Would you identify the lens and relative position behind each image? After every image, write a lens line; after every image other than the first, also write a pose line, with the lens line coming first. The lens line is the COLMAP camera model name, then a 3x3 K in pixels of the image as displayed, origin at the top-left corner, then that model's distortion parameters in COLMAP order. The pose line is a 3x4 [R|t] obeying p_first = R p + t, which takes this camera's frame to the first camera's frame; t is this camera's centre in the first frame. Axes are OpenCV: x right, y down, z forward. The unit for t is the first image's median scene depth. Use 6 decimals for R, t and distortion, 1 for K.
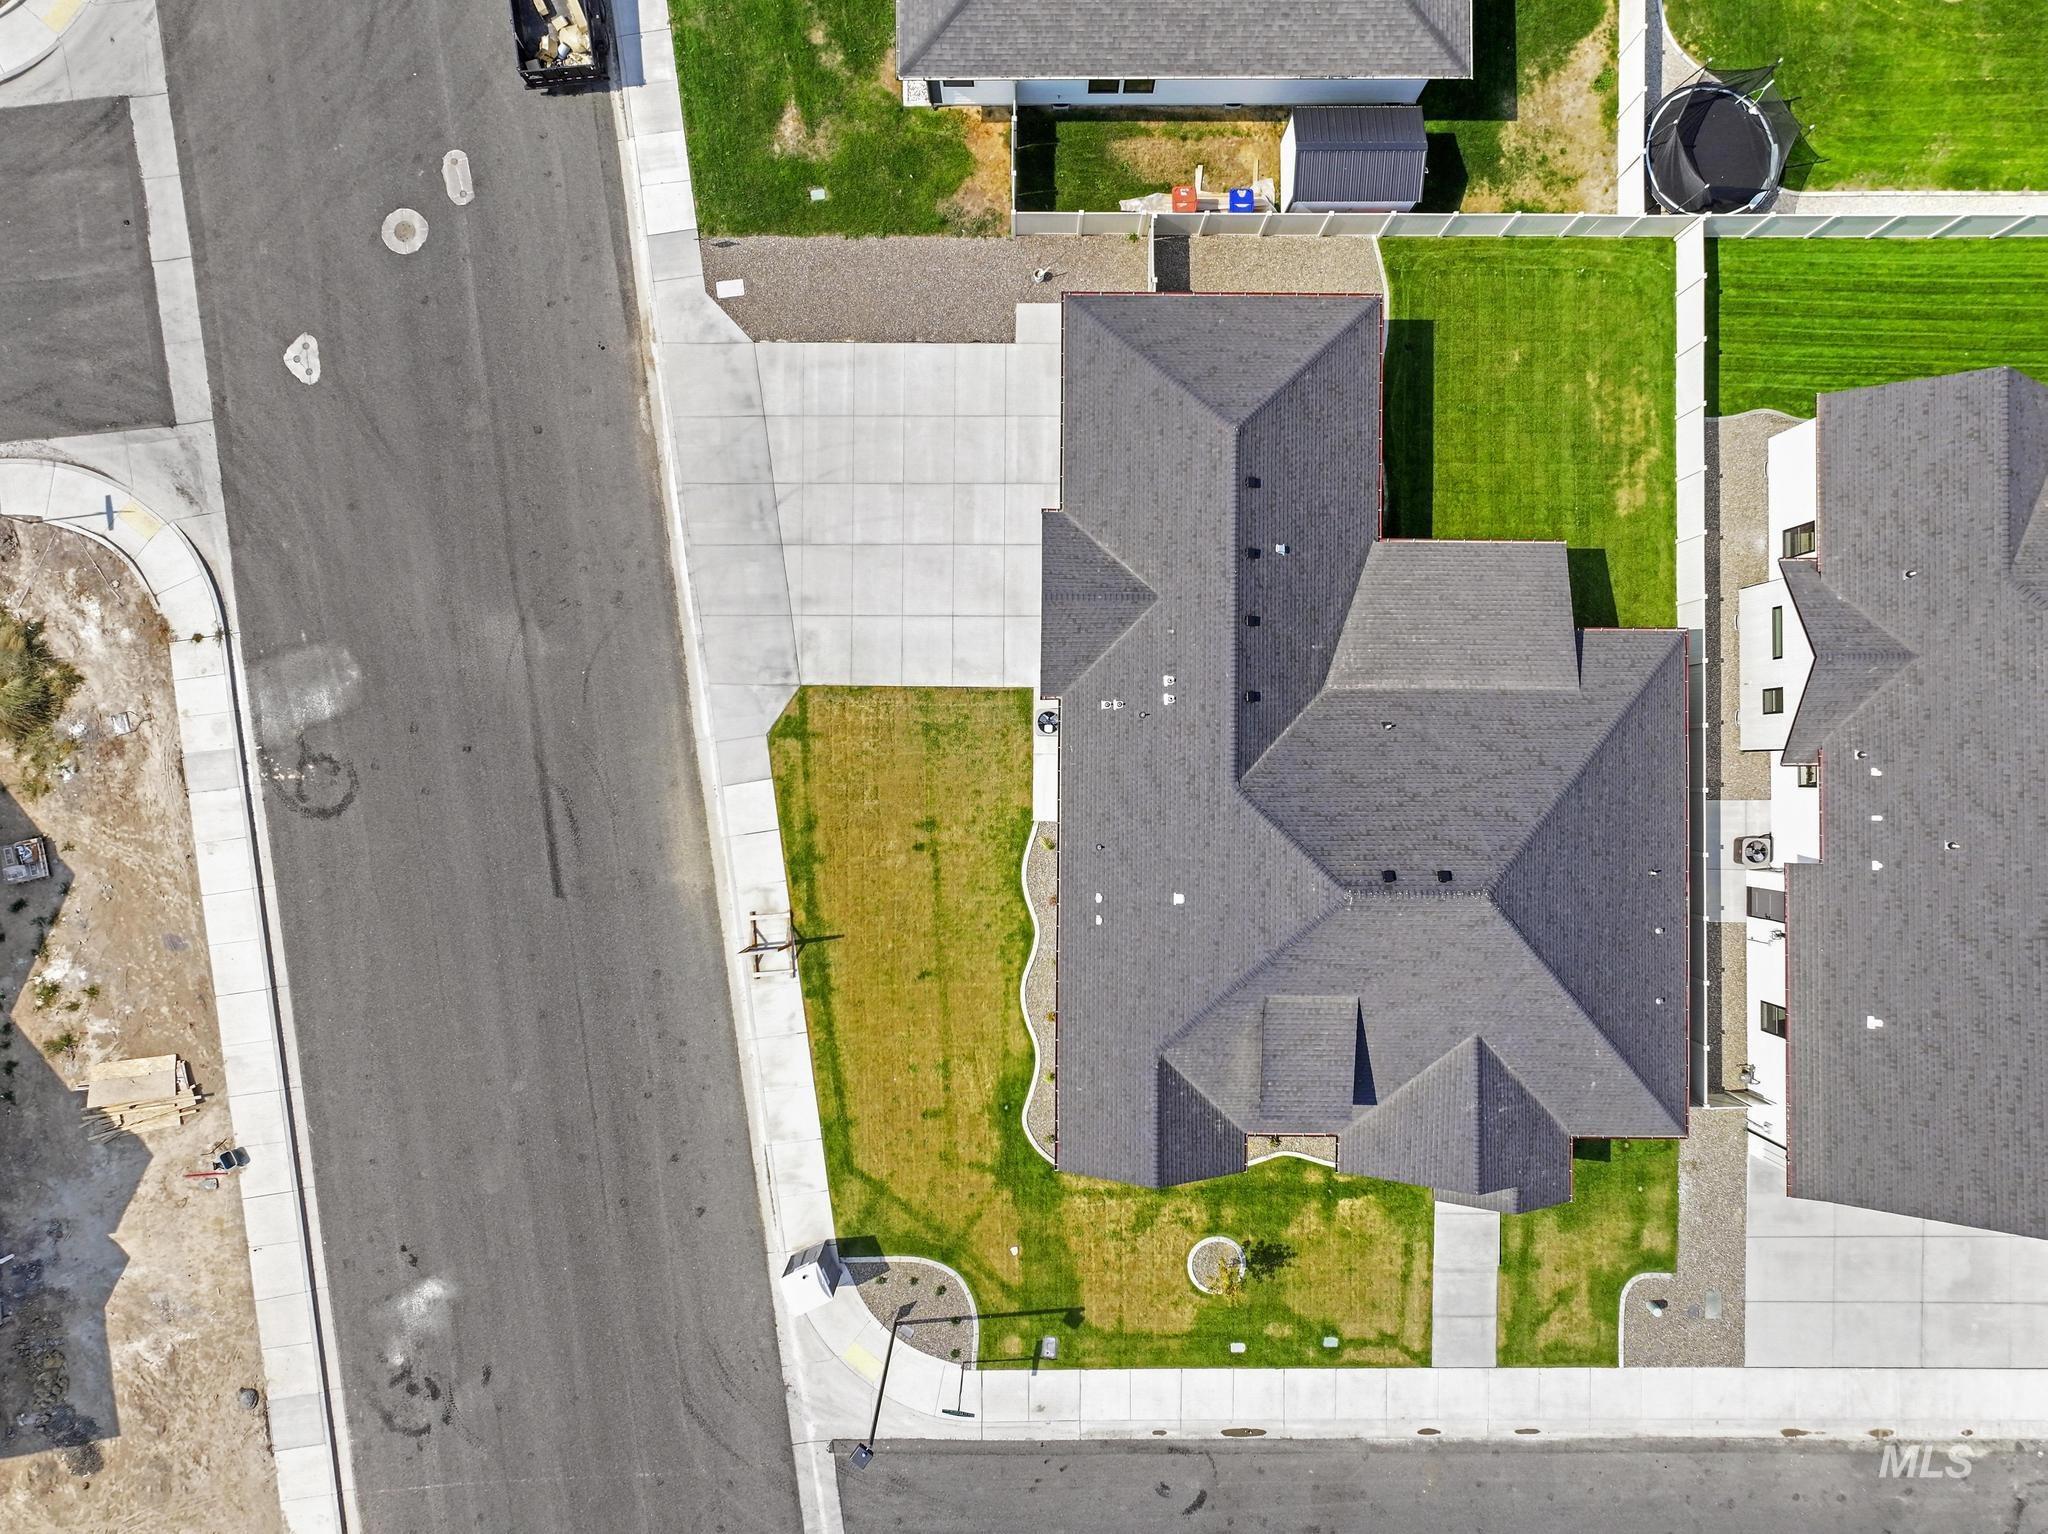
lens RADIAL K [[1443.3, 0, 1031.0], [0, 1443.3, 761.2], [0, 0, 1]] dist [-0.006208, 0.019231]
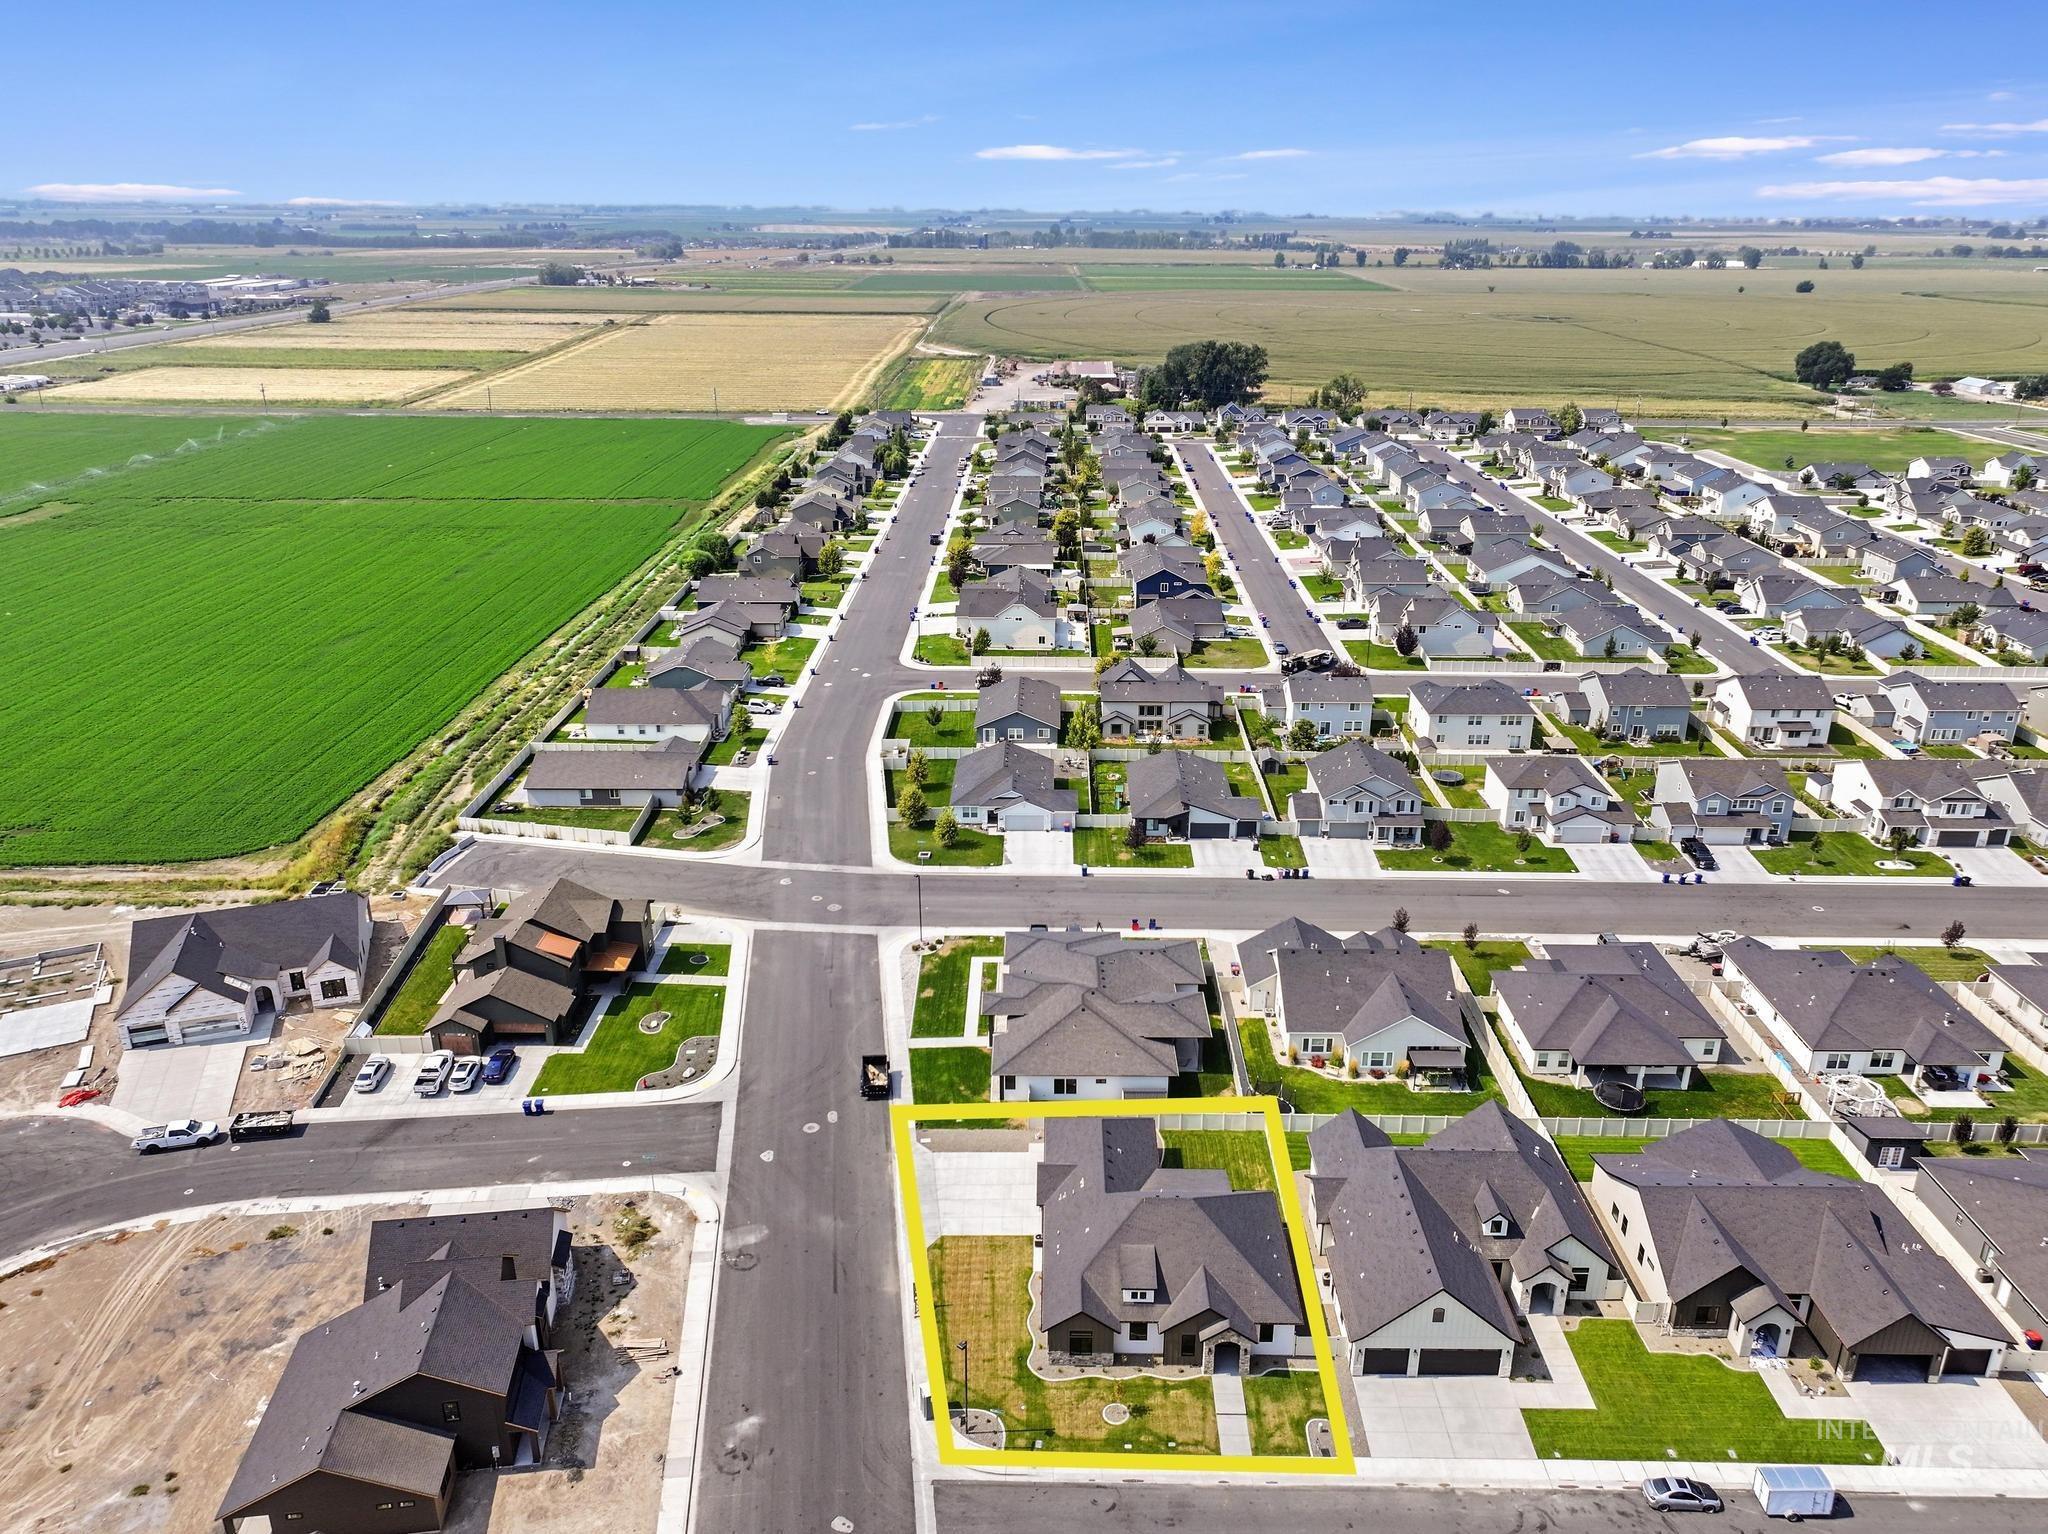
lens RADIAL K [[1443.3, 0, 1031.0], [0, 1443.3, 761.2], [0, 0, 1]] dist [-0.006208, 0.019231]
pose [[0.999935, 0.000535, -0.011396, 0.025132], [-0.010768, 0.374204, -0.927284, 1.991376], [0.003768, 0.927346, 0.374186, -0.719253]]
